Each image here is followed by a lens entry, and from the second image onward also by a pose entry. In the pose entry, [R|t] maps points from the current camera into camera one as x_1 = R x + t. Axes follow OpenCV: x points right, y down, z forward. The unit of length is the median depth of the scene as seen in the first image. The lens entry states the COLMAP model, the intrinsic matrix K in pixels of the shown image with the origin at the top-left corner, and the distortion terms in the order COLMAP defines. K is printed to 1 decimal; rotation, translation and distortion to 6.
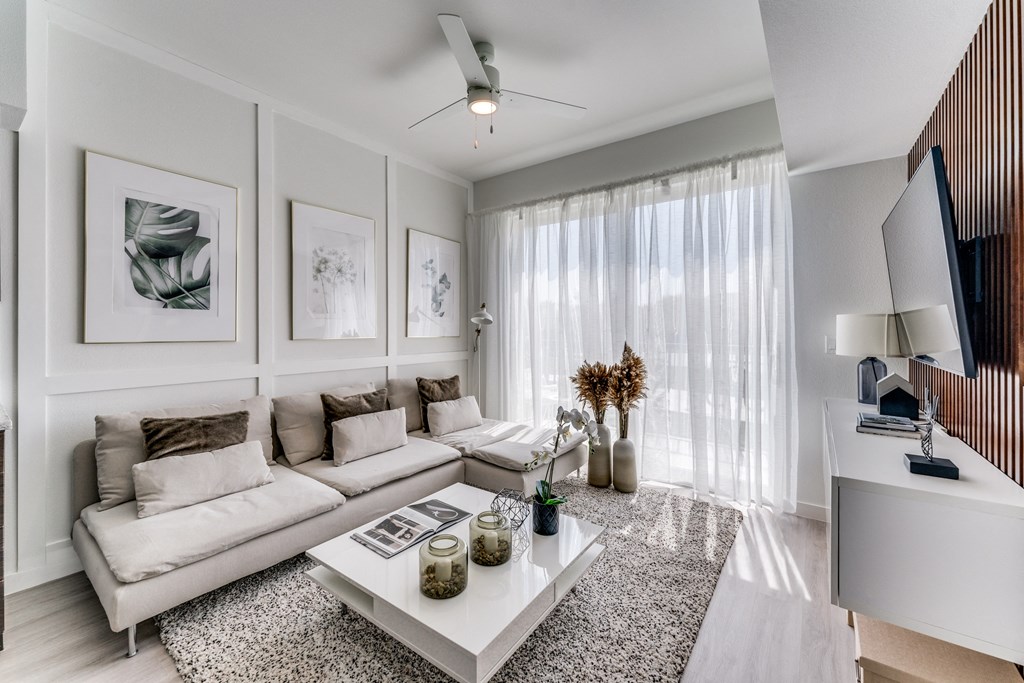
lens RADIAL K [[414.9, 0, 512.0], [0, 414.9, 341.5], [0, 0, 1]] dist [0.000869, 0.000234]
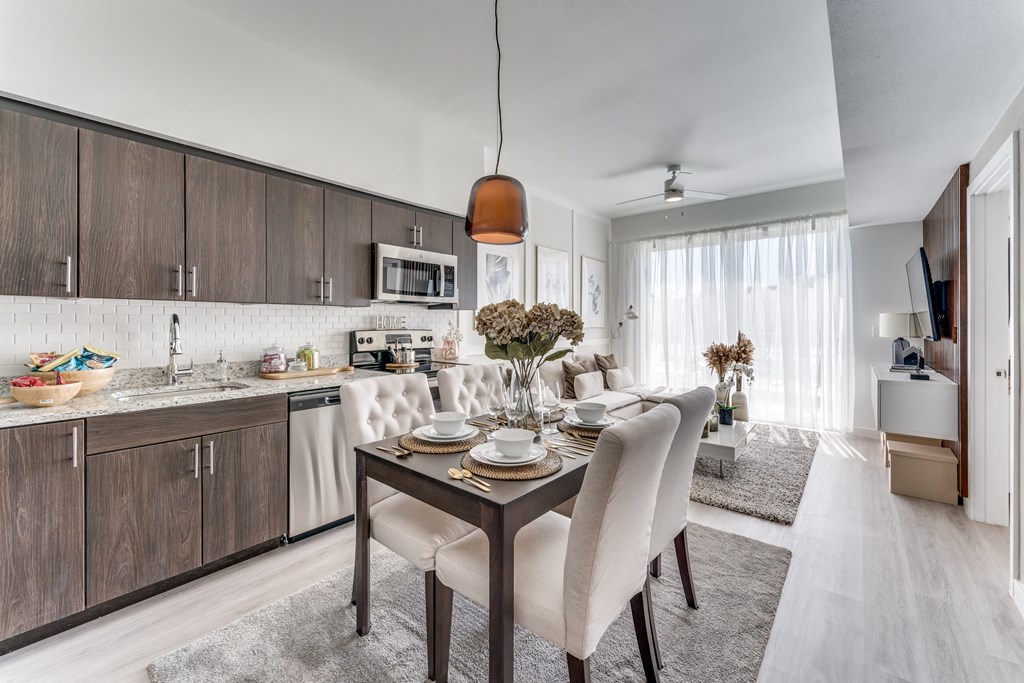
lens RADIAL K [[414.1, 0, 515.9], [0, 414.1, 334.6], [0, 0, 1]] dist [-0.001616, -0.000302]
pose [[0.998133, -0.001794, -0.061051, -0.484306], [0.001726, 0.999998, -0.001161, 0.017680], [0.061053, 0.001054, 0.998134, -0.627521]]
